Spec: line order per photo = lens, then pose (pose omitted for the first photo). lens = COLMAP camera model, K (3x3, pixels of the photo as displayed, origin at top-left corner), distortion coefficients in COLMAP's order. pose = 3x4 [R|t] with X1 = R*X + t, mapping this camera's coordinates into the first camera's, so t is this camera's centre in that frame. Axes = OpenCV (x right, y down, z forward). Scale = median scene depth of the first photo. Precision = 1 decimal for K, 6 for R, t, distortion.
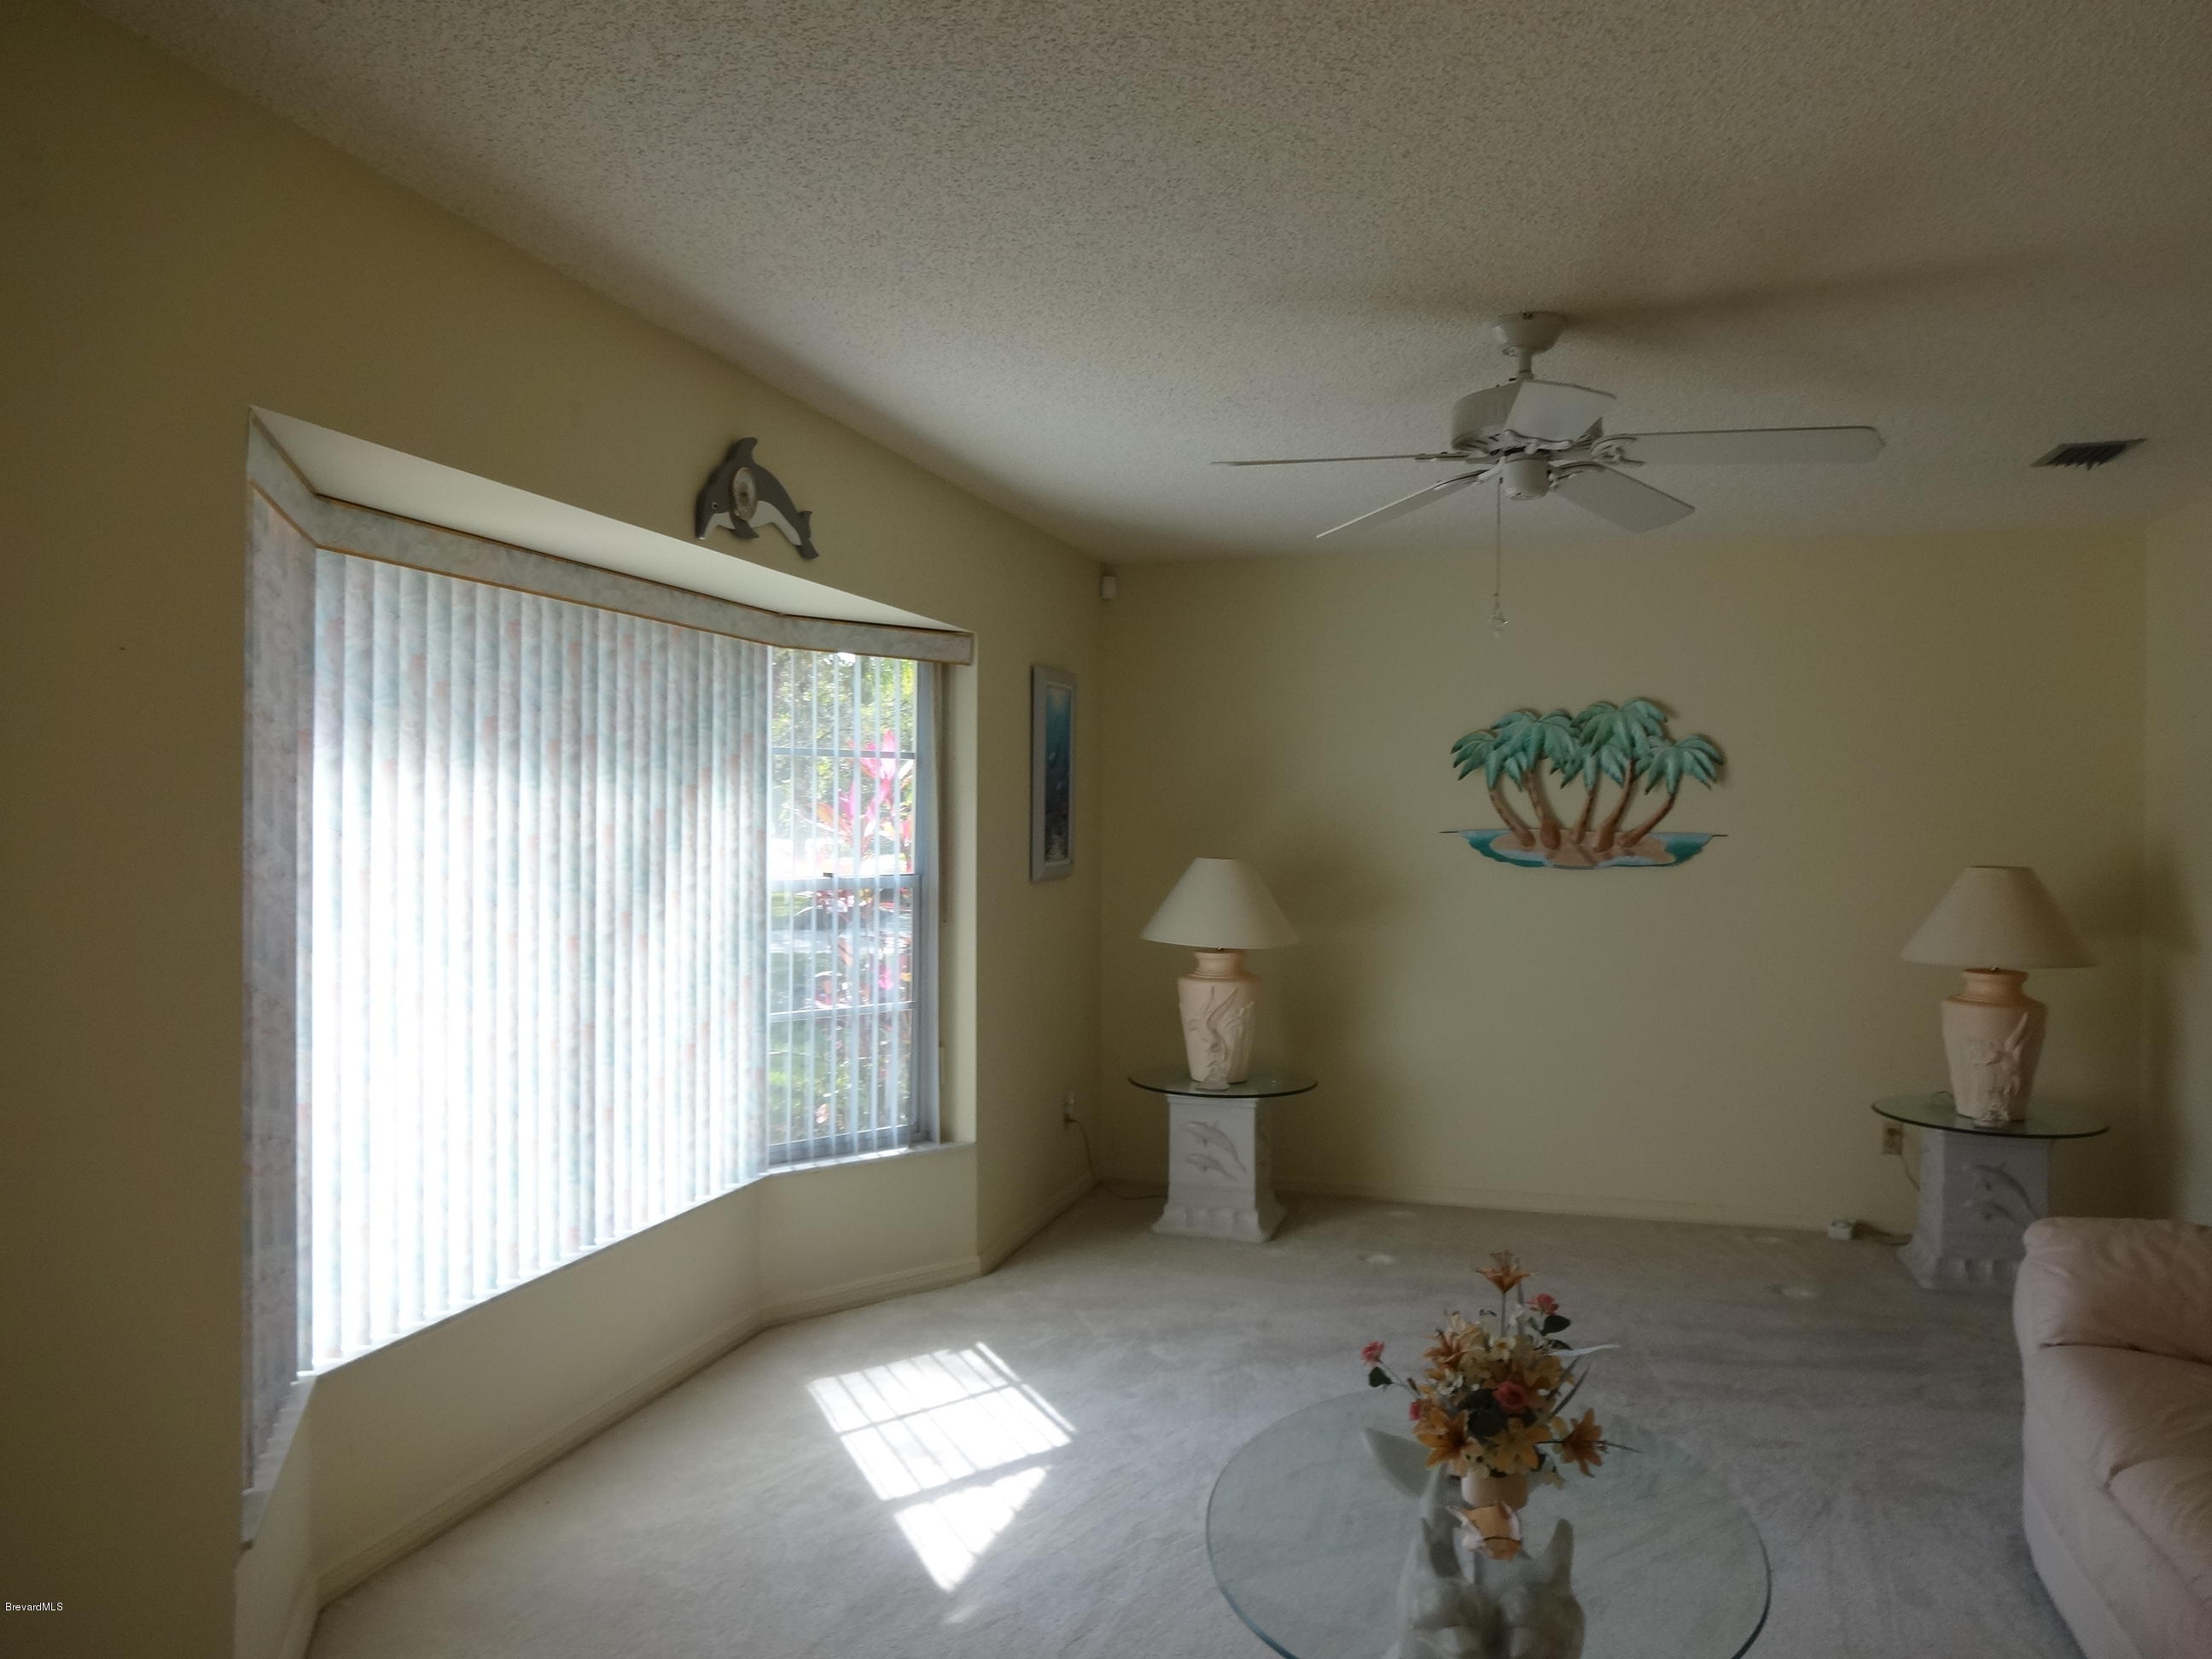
lens RADIAL K [[1622.3, 0, 1111.2], [0, 1622.3, 825.2], [0, 0, 1]] dist [-0.008953, -0.000284]
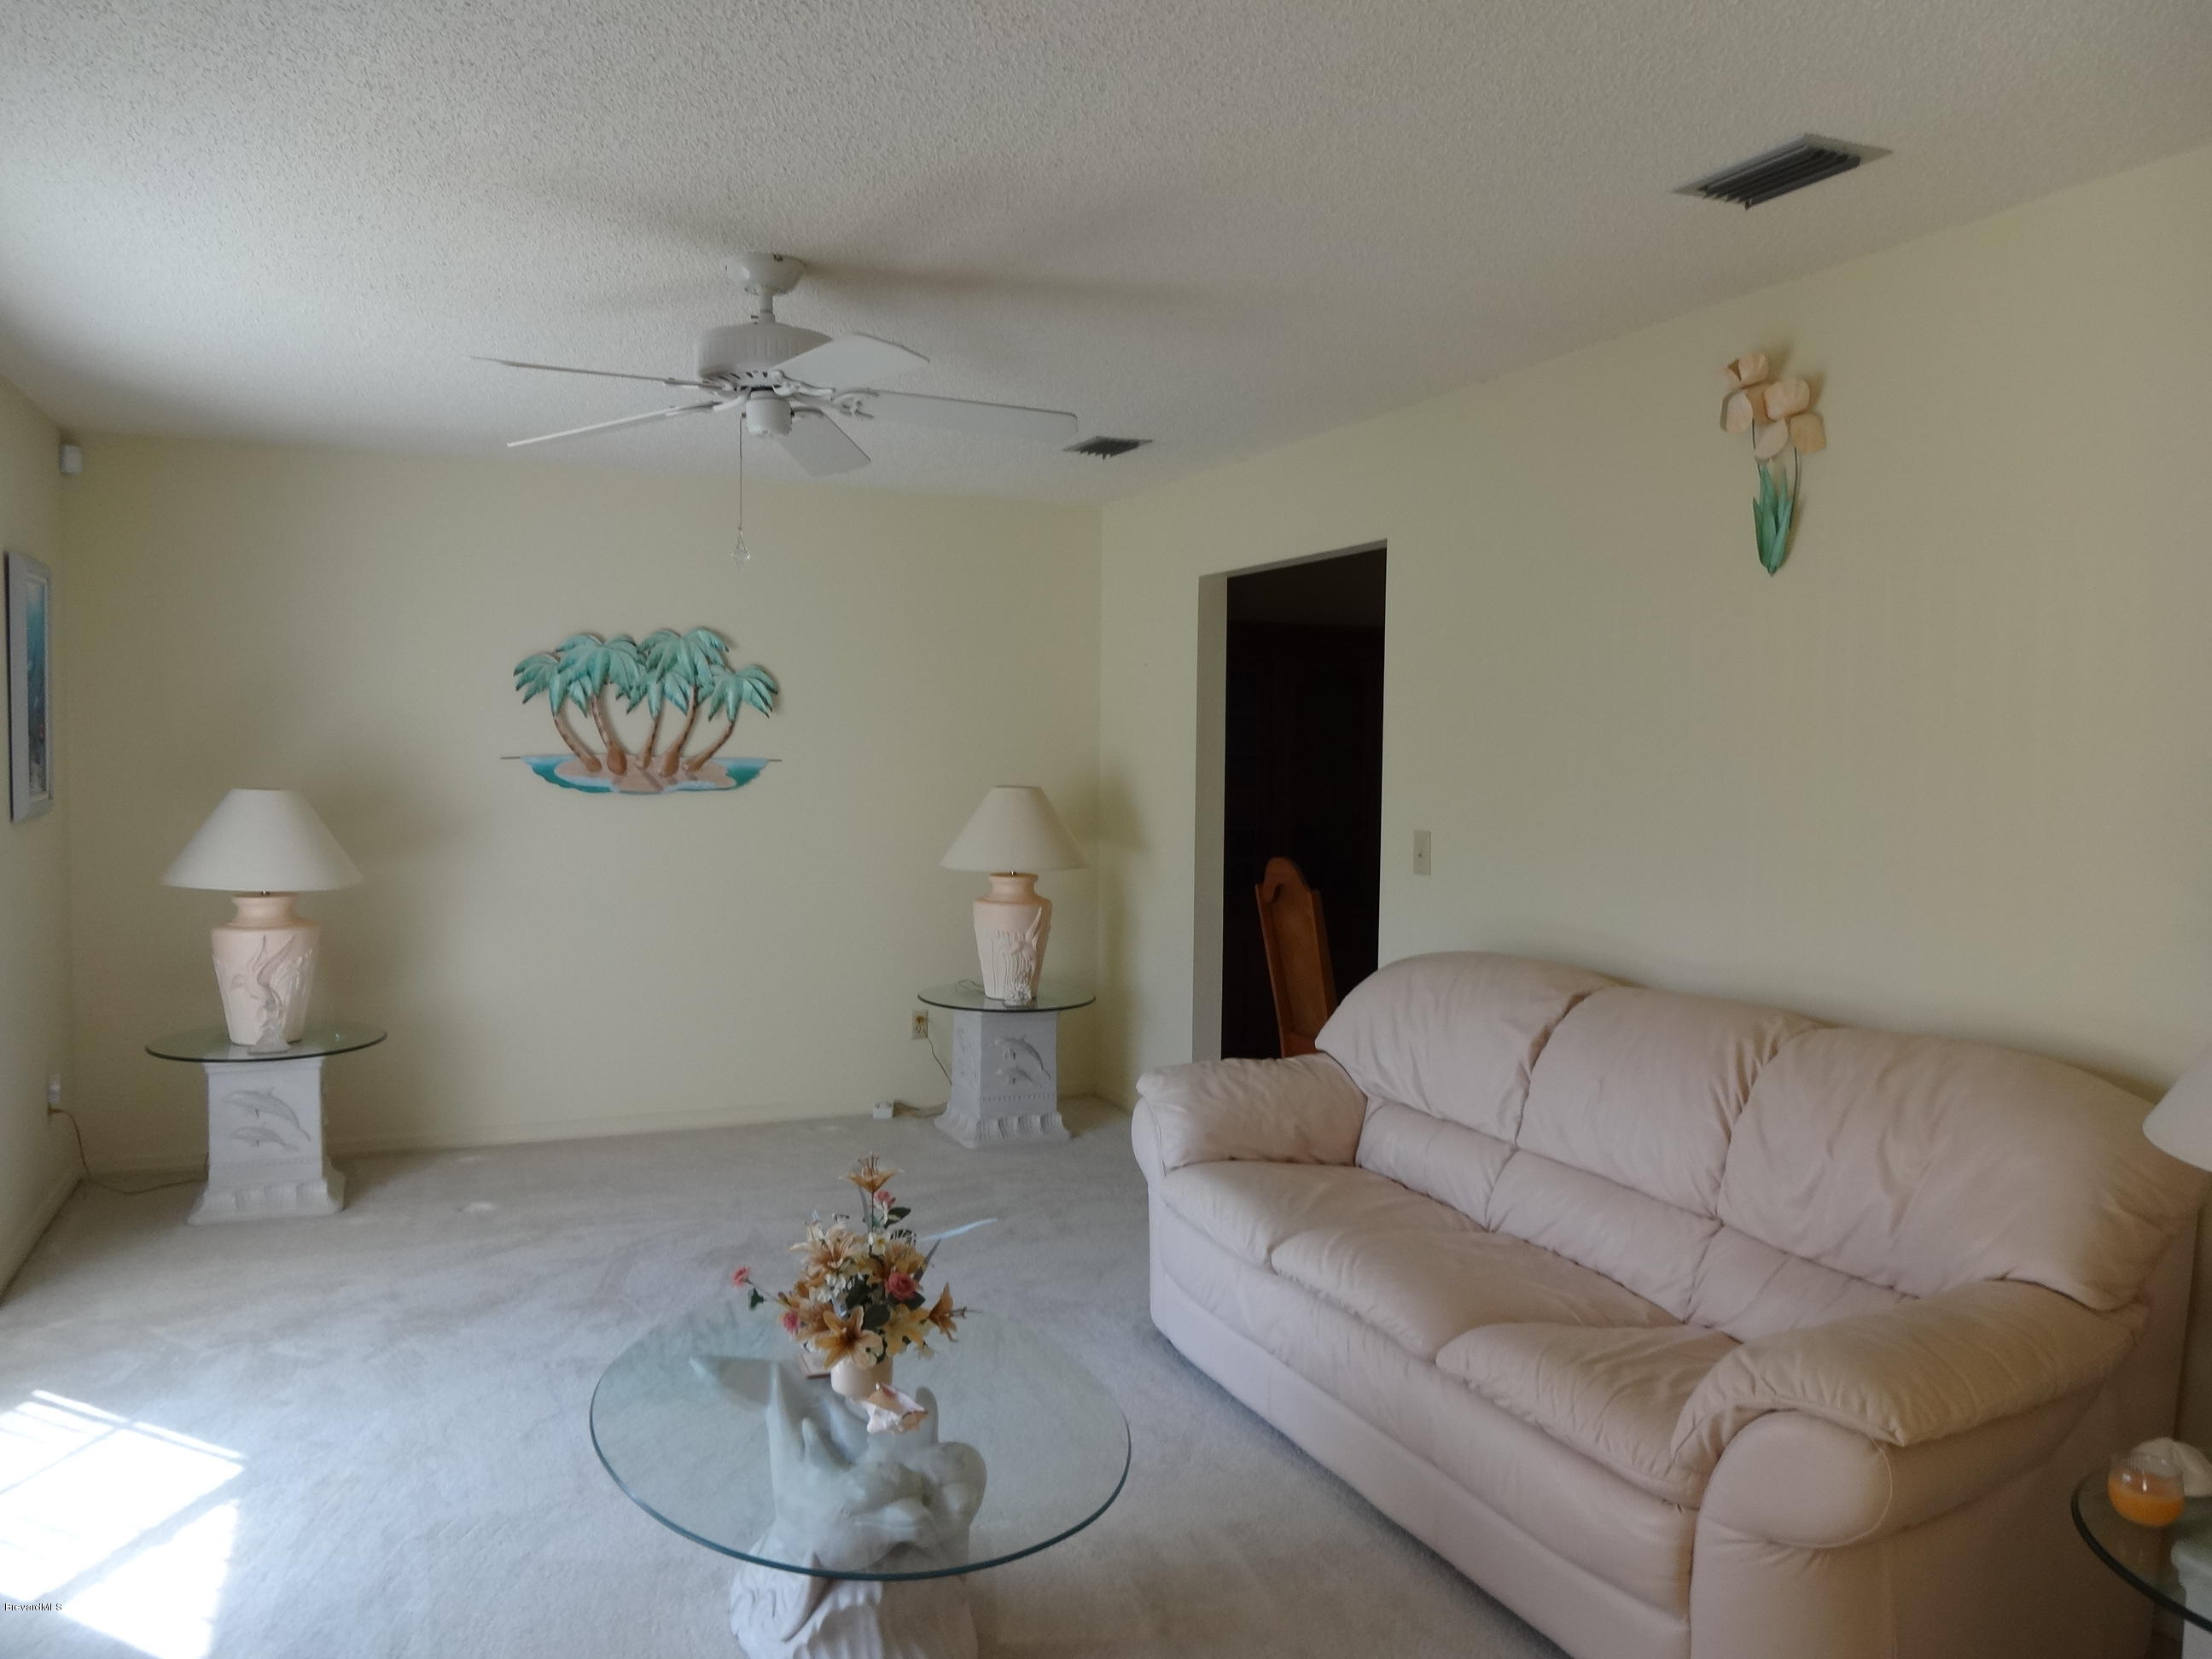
lens RADIAL K [[1625.6, 0, 1106.0], [0, 1625.6, 829.5], [0, 0, 1]] dist [0.001651, 0.001748]
pose [[0.775636, -0.031393, 0.630400, -0.134795], [-0.001482, 0.998669, 0.051557, -0.003910], [-0.631179, -0.040924, 0.774557, 0.032769]]
